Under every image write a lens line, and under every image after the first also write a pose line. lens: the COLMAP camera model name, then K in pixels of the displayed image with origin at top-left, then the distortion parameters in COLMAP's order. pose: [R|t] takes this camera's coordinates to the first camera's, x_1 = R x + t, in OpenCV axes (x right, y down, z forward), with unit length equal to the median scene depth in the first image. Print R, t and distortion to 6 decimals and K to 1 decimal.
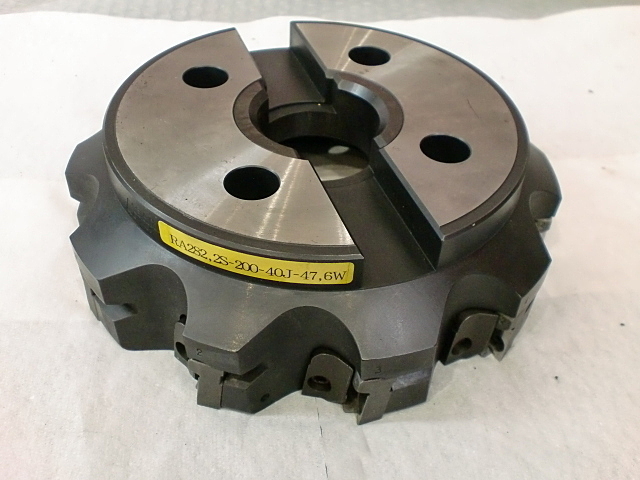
lens RADIAL K [[660.2, 0, 328.0], [0, 660.2, 239.6], [0, 0, 1]] dist [0.009042, -0.047384]
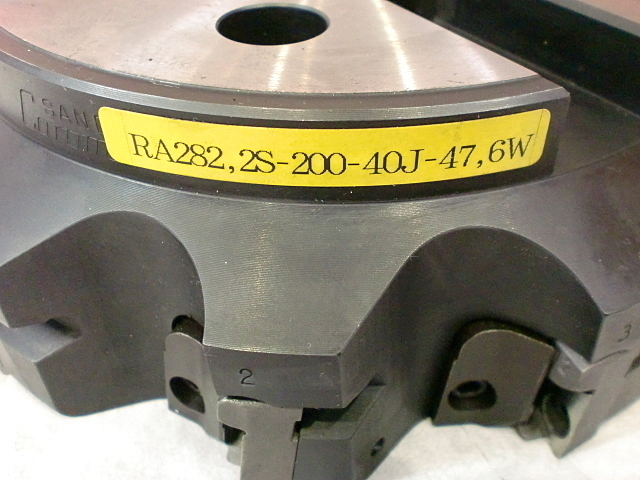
lens RADIAL K [[660.2, 0, 328.0], [0, 660.2, 239.6], [0, 0, 1]] dist [0.009042, -0.047384]
pose [[0.973278, -0.185278, 0.135653, -0.177040], [0.193149, 0.980031, -0.047253, 0.107554], [-0.124189, 0.072192, 0.989629, 0.526231]]
